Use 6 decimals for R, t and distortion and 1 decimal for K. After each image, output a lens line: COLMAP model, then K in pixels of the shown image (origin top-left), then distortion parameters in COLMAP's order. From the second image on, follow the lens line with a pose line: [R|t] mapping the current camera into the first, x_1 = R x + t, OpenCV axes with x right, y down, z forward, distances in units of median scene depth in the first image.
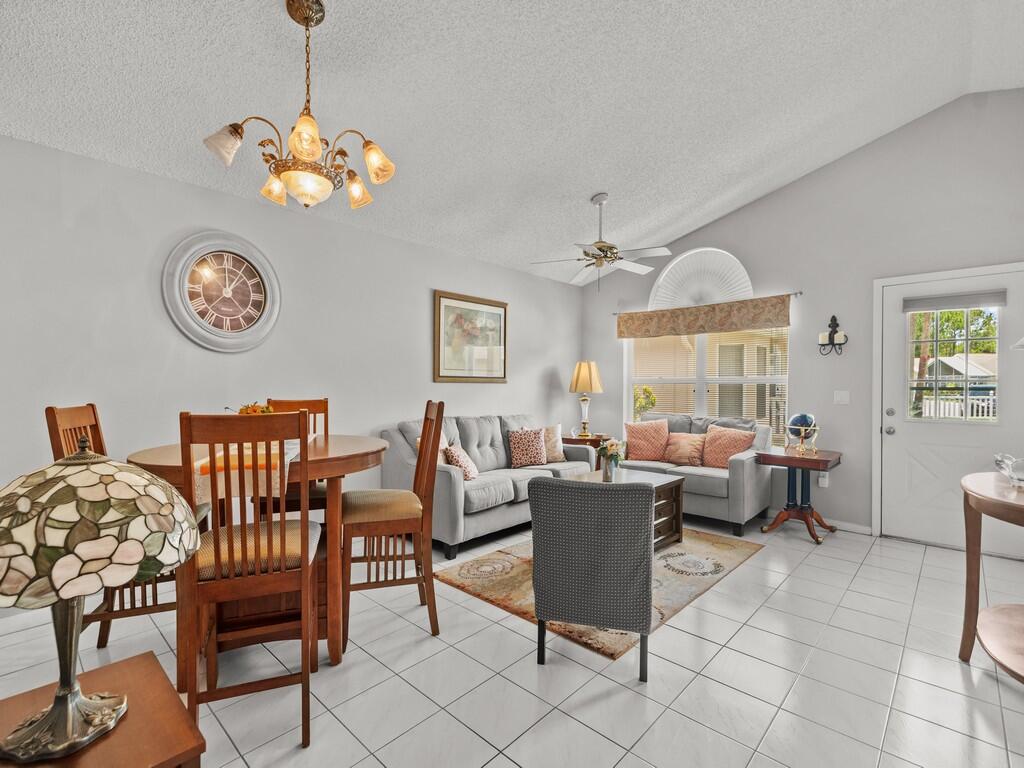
lens RADIAL K [[477.9, 0, 505.2], [0, 477.9, 383.9], [0, 0, 1]] dist [0.005006, -0.000255]
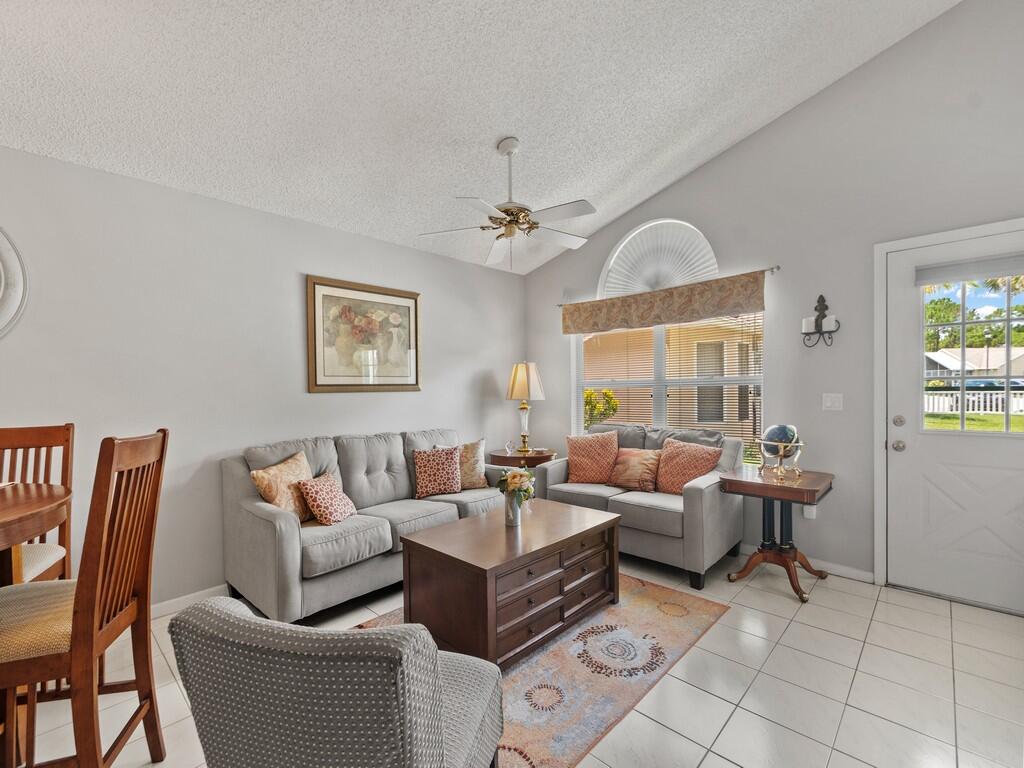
lens RADIAL K [[451.0, 0, 504.3], [0, 451.0, 393.7], [0, 0, 1]] dist [0.005167, -0.002297]
pose [[0.999732, -0.020229, -0.011248, 0.178273], [0.020397, 0.999680, 0.014968, -0.006224], [0.010942, -0.015194, 0.999825, 0.260992]]
